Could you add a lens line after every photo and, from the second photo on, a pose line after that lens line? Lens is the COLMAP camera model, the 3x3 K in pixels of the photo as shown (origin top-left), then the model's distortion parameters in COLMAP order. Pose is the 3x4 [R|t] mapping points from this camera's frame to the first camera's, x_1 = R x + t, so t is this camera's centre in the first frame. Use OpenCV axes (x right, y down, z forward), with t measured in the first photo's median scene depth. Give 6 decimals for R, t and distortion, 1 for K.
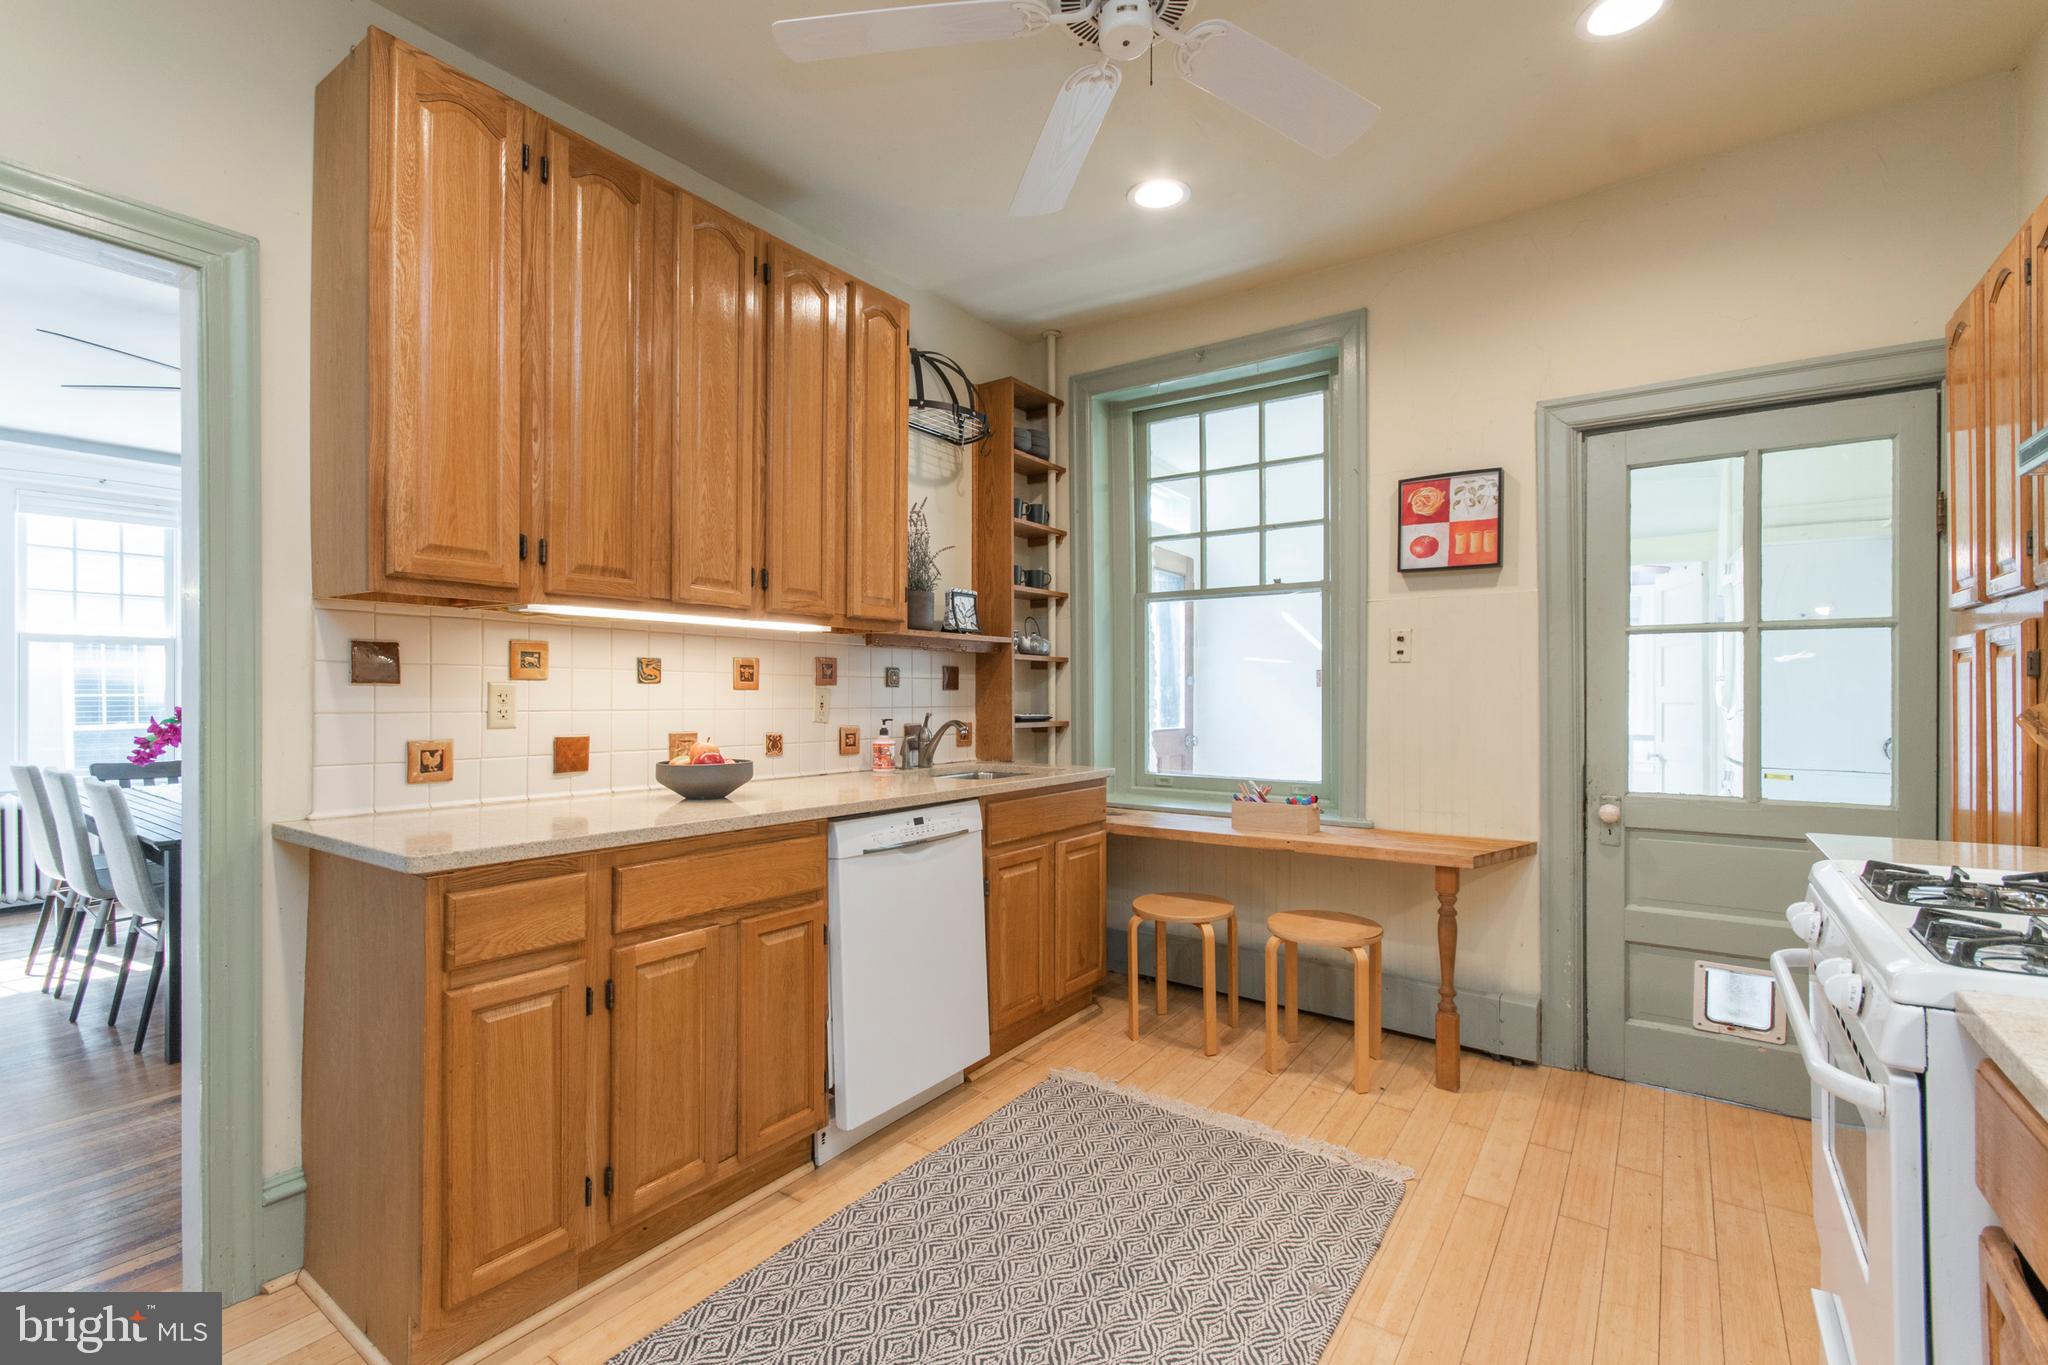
lens RADIAL K [[898.8, 0, 1029.8], [0, 898.8, 688.7], [0, 0, 1]] dist [-0.000593, 0.000930]
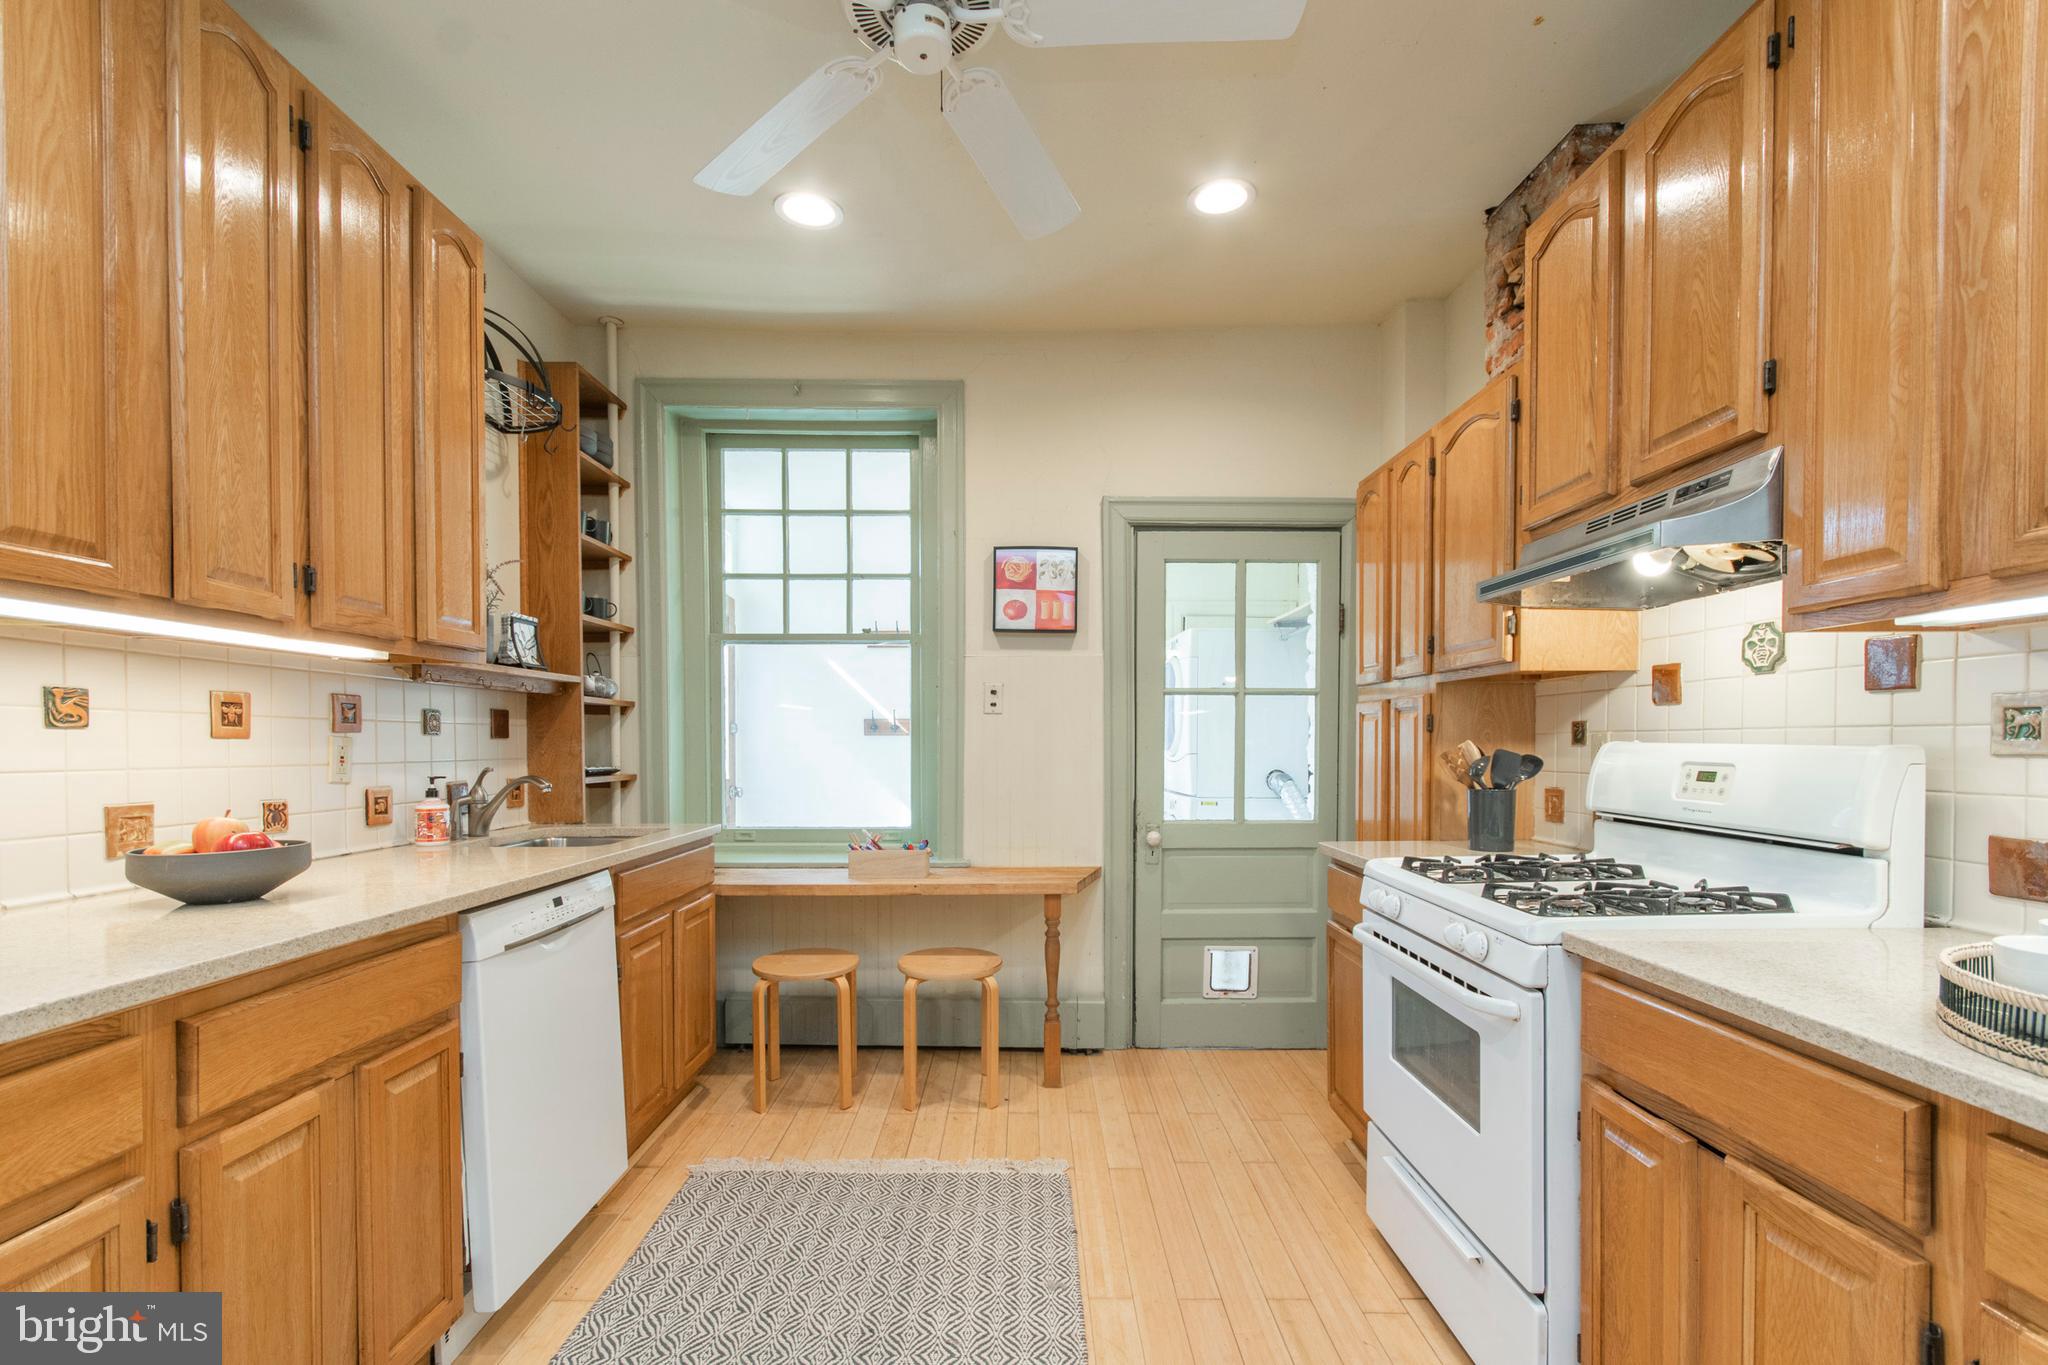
lens RADIAL K [[898.8, 0, 1031.6], [0, 898.8, 758.0], [0, 0, 1]] dist [-0.000593, 0.000930]
pose [[0.811525, -0.011945, 0.584195, -0.224538], [-0.002109, 0.999725, 0.023371, -0.001178], [-0.584314, -0.020198, 0.811277, 0.093729]]
